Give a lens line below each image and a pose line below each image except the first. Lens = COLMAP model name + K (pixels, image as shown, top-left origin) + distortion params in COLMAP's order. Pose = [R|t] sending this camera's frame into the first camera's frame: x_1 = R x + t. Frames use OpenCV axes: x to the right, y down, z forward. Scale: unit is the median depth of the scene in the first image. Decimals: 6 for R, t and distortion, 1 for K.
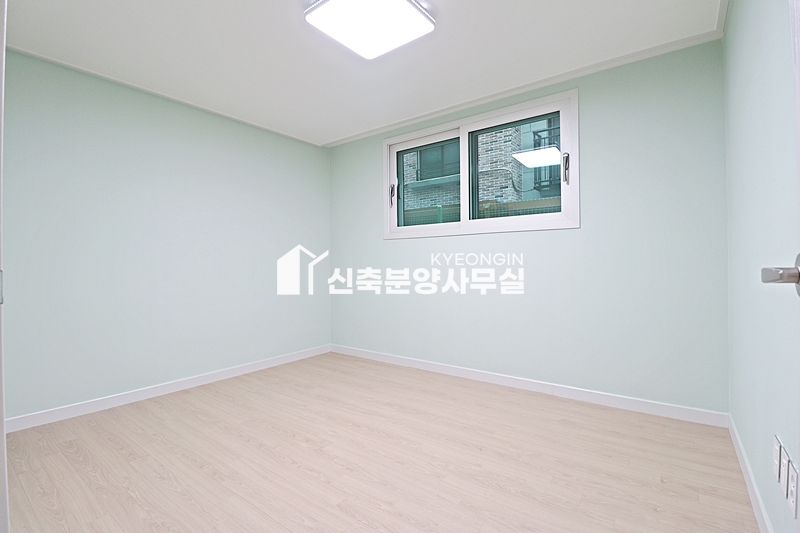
lens RADIAL K [[367.7, 0, 399.7], [0, 367.7, 263.7], [0, 0, 1]] dist [-0.002099, -0.013161]
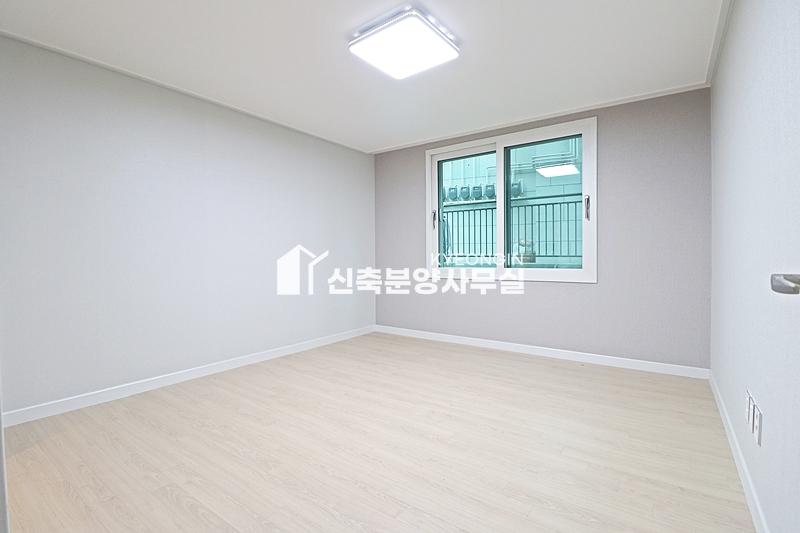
lens RADIAL K [[378.7, 0, 400.0], [0, 378.7, 266.5], [0, 0, 1]] dist [0.009809, -0.015595]
pose [[0.999747, 0.000753, 0.022473, -0.154766], [-0.001384, 0.999605, 0.028081, 0.000111], [-0.022443, -0.028105, 0.999353, -0.212965]]
